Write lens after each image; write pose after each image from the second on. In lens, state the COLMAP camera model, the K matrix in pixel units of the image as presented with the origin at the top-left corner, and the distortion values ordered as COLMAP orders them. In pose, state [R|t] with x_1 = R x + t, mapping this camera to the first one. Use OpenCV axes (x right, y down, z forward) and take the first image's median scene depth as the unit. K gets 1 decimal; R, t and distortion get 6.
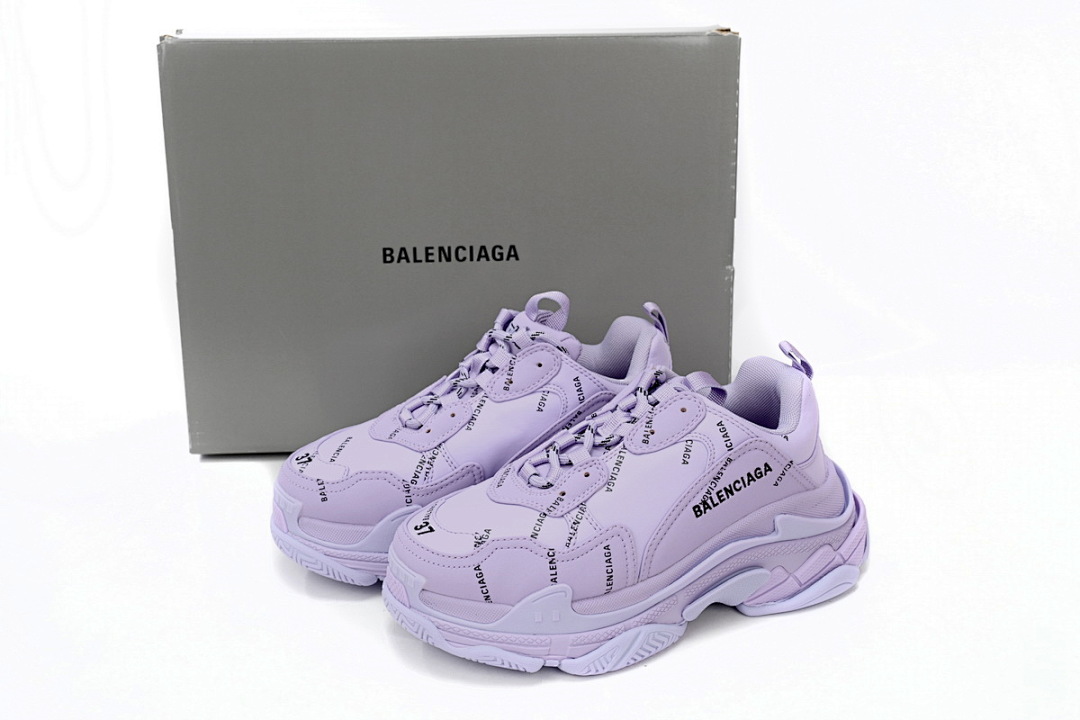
lens RADIAL K [[1332.1, 0, 540.0], [0, 1332.1, 360.0], [0, 0, 1]] dist [0.003173, 0.002901]
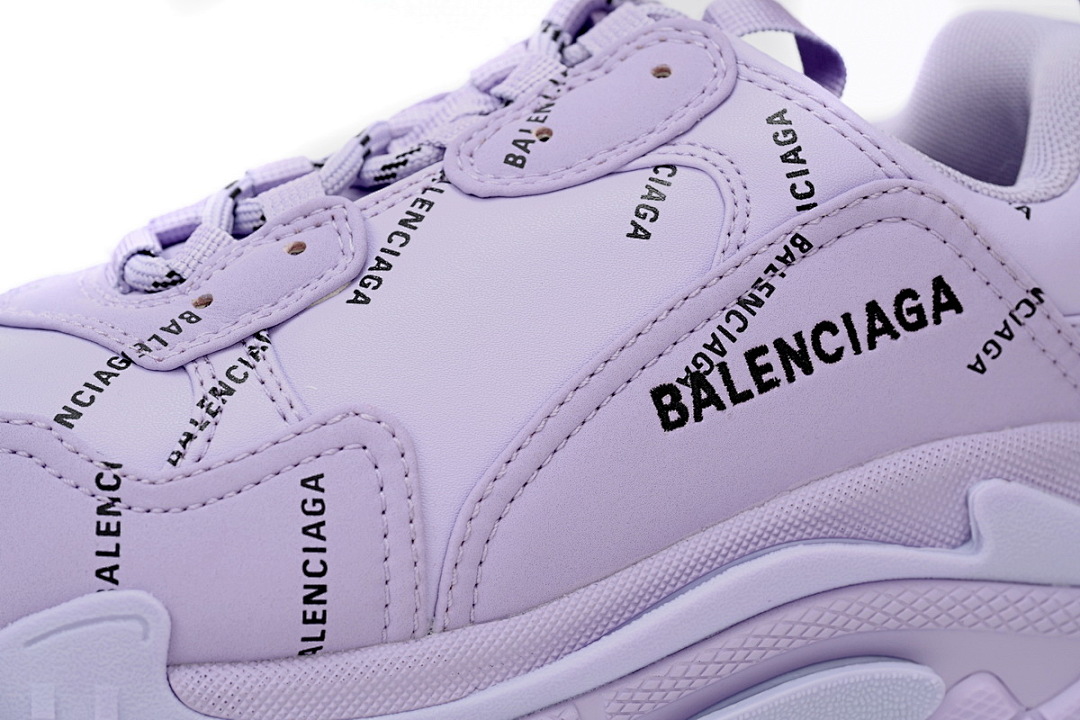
lens RADIAL K [[2451.8, 0, 540.0], [0, 2451.8, 360.0], [0, 0, 1]] dist [0.006490, 0.379817]
pose [[0.985064, 0.071248, -0.156757, 0.171607], [-0.089108, 0.989926, -0.110028, 0.162900], [0.147338, 0.122353, 0.981489, 0.480184]]
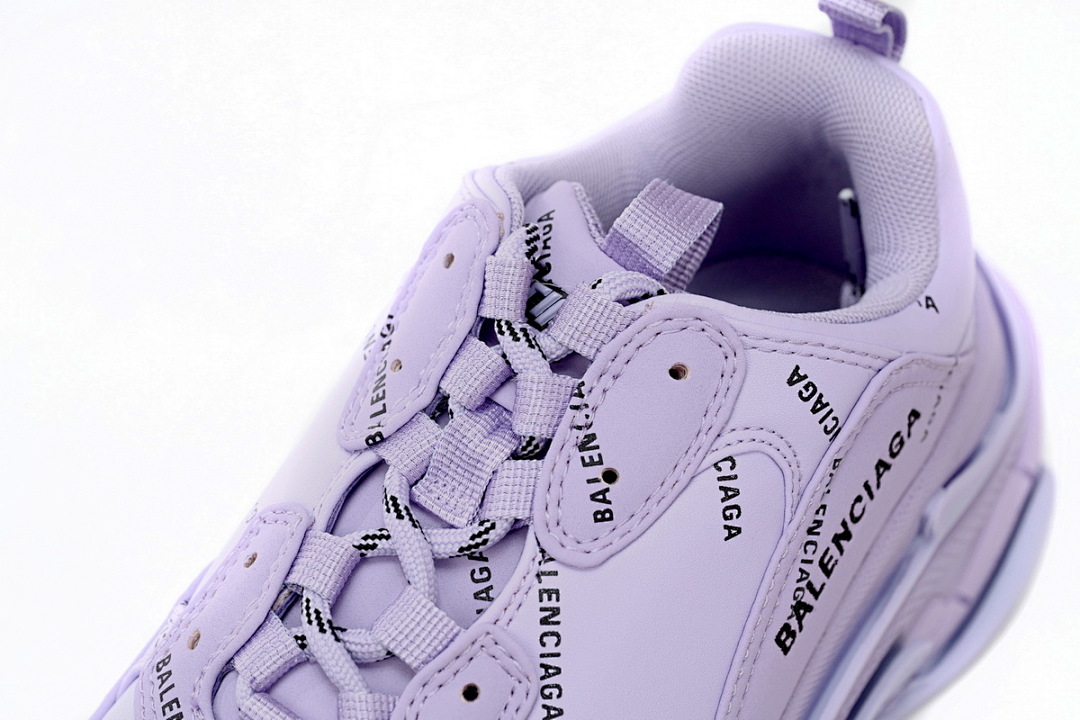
lens RADIAL K [[2451.8, 0, 540.0], [0, 2451.8, 360.0], [0, 0, 1]] dist [0.006490, 0.379817]
pose [[0.884575, -0.357367, 0.299695, -0.092512], [0.196287, 0.868144, 0.455847, -0.234285], [-0.423083, -0.344405, 0.838085, 0.538716]]
